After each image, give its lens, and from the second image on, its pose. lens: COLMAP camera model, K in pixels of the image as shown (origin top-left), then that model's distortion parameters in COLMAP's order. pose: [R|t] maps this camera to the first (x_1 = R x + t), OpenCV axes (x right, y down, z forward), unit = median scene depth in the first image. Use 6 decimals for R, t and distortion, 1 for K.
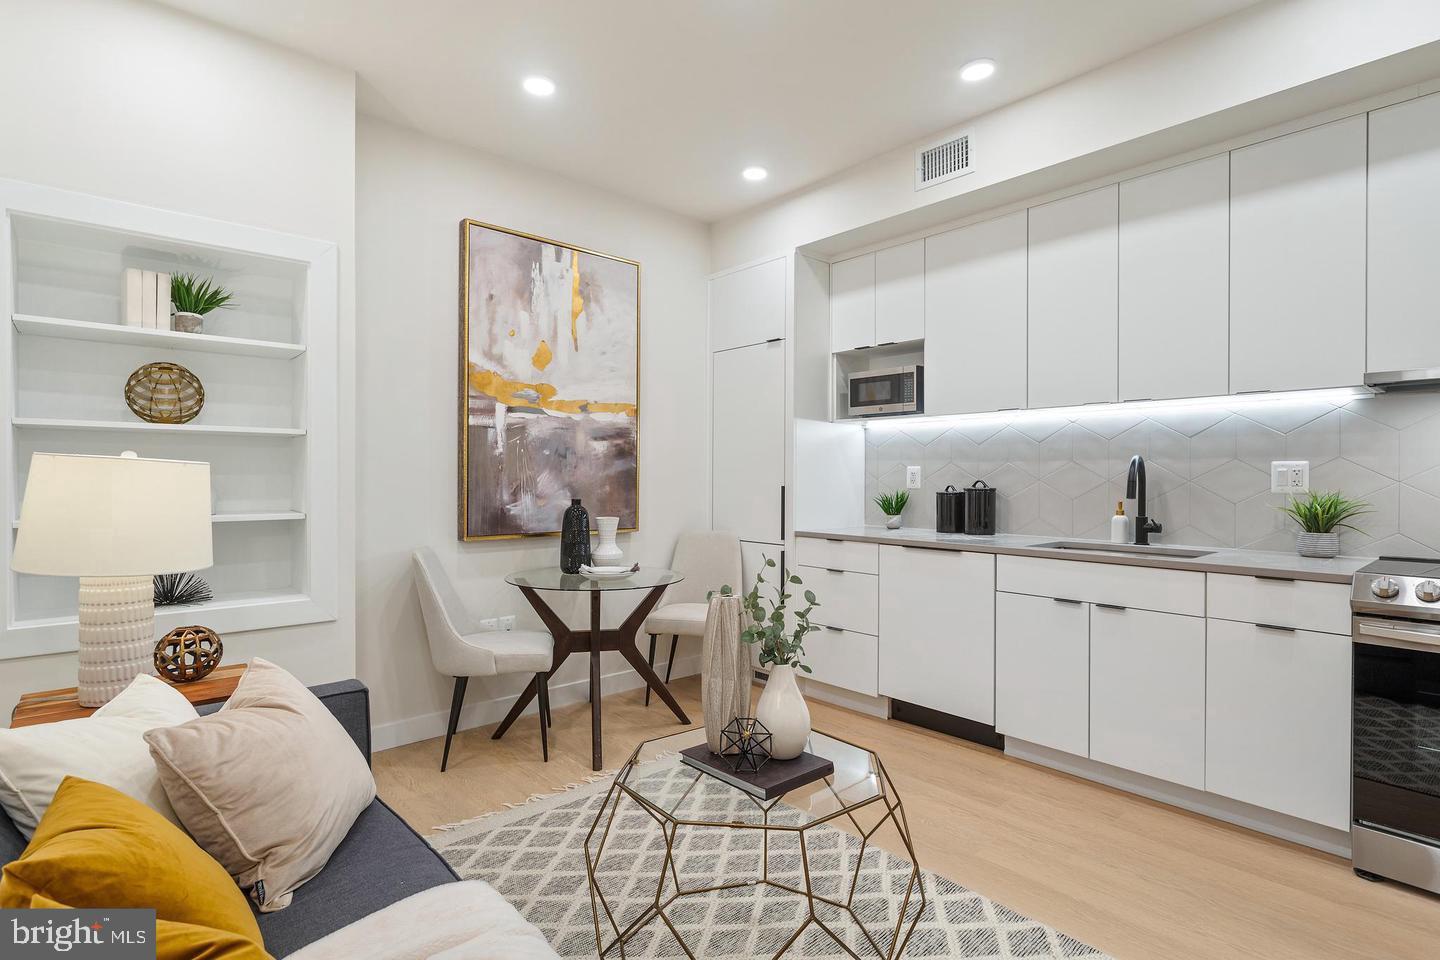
lens RADIAL K [[700.9, 0, 720.4], [0, 700.9, 479.8], [0, 0, 1]] dist [0.005792, -0.000462]
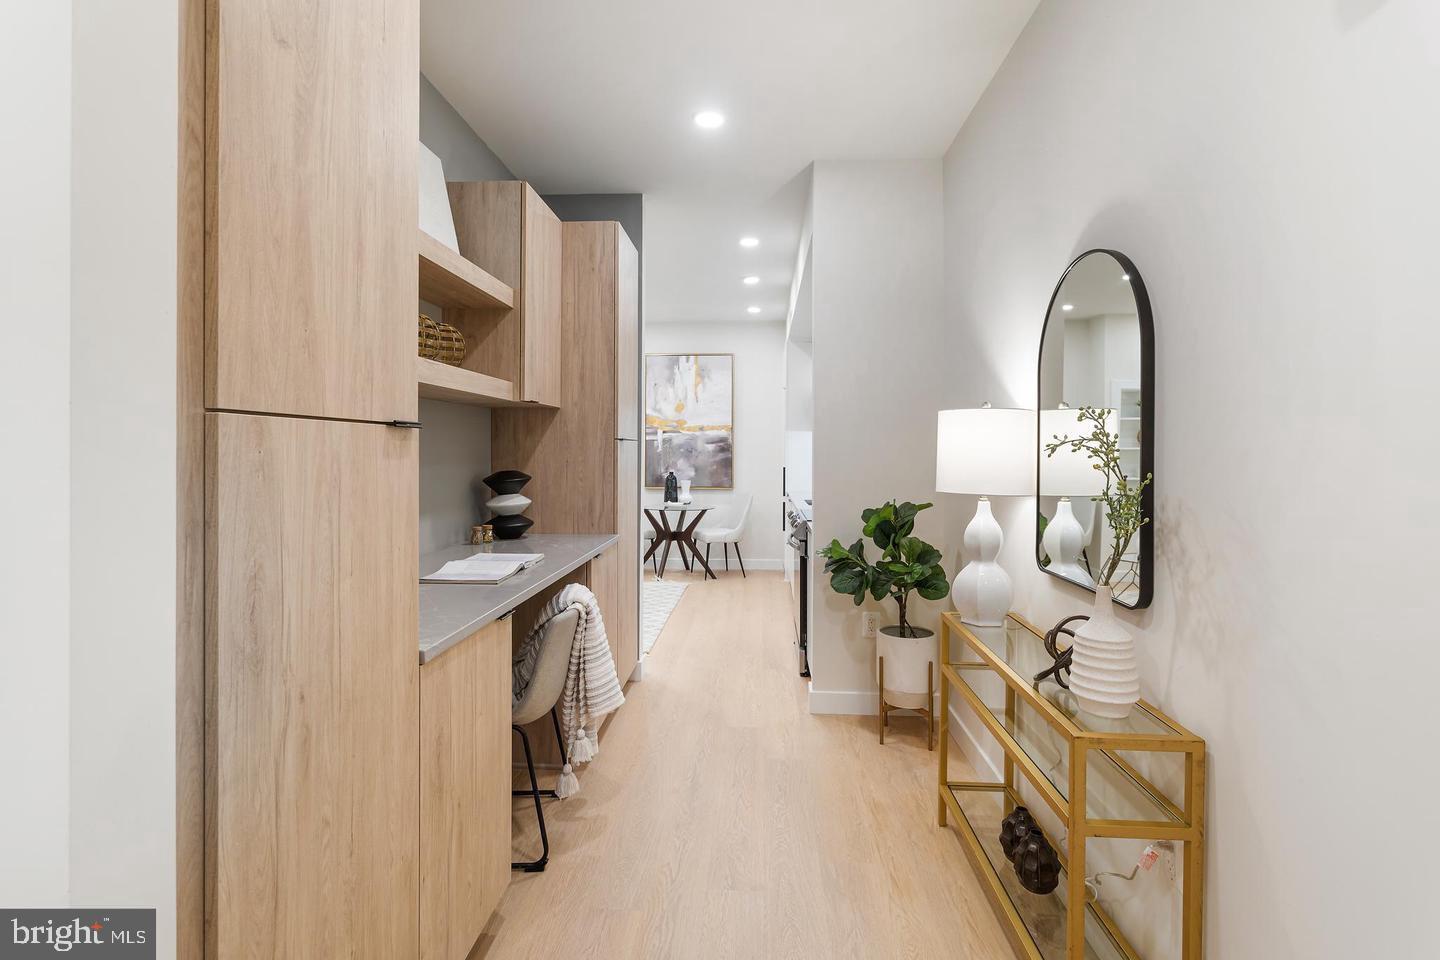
lens RADIAL K [[700.9, 0, 720.8], [0, 700.9, 468.1], [0, 0, 1]] dist [0.005792, -0.000462]
pose [[0.696071, 0.012581, -0.717863, 1.442548], [-0.002481, 0.999883, 0.015118, -0.017570], [0.717969, -0.008742, 0.696020, -0.452112]]
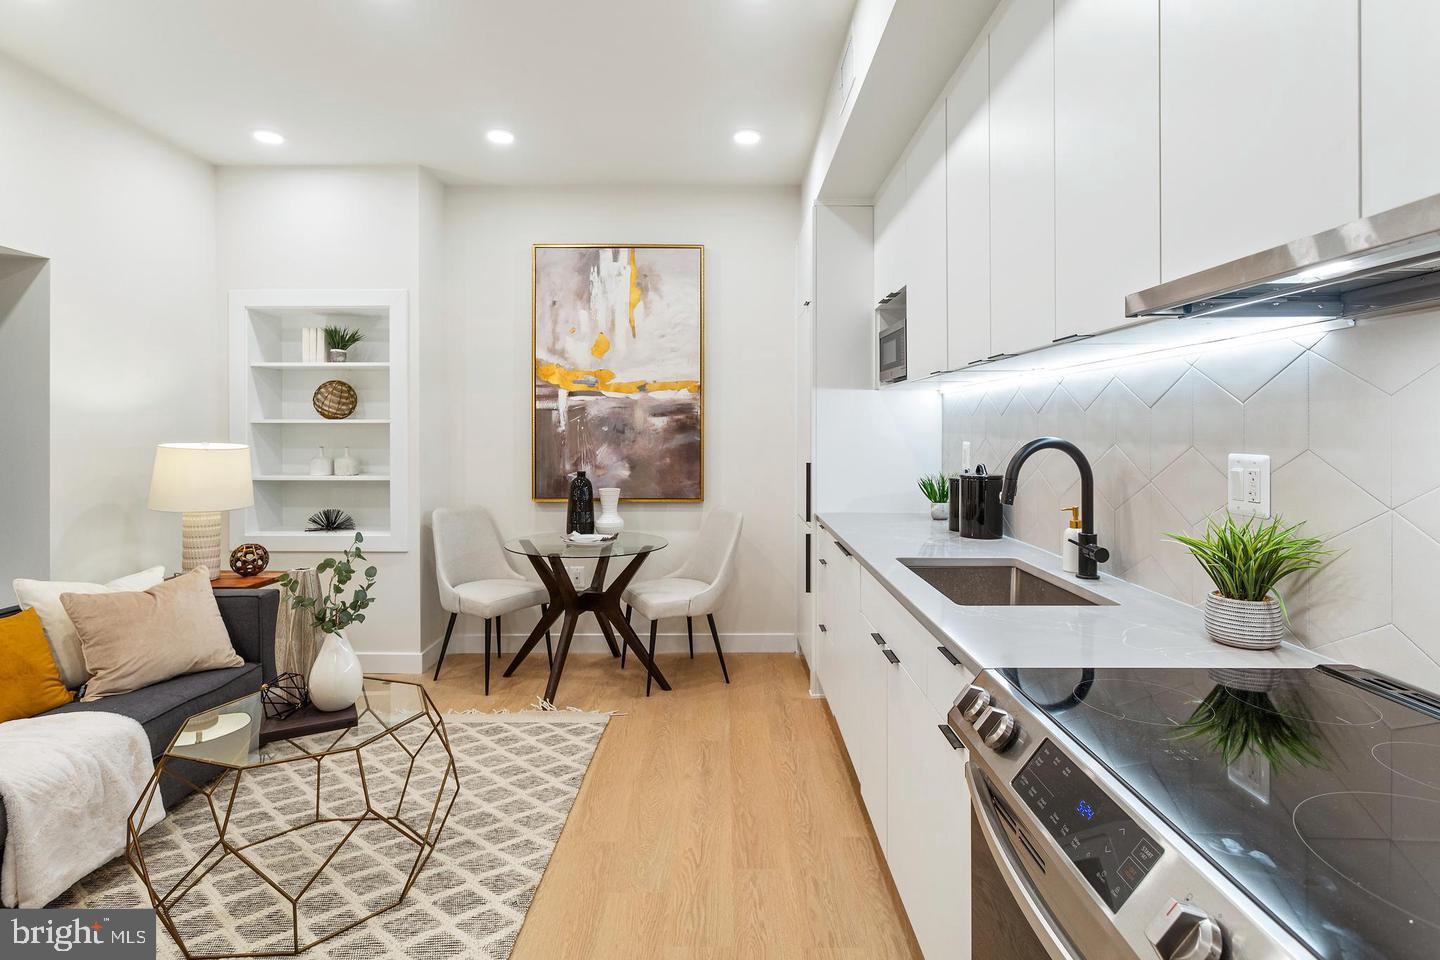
lens RADIAL K [[700.9, 0, 726.9], [0, 700.9, 433.2], [0, 0, 1]] dist [0.005792, -0.000462]
pose [[0.744970, 0.000891, -0.667098, 0.684578], [-0.000966, 1.000000, 0.000258, -0.033081], [0.667098, 0.000452, 0.744970, 0.278228]]
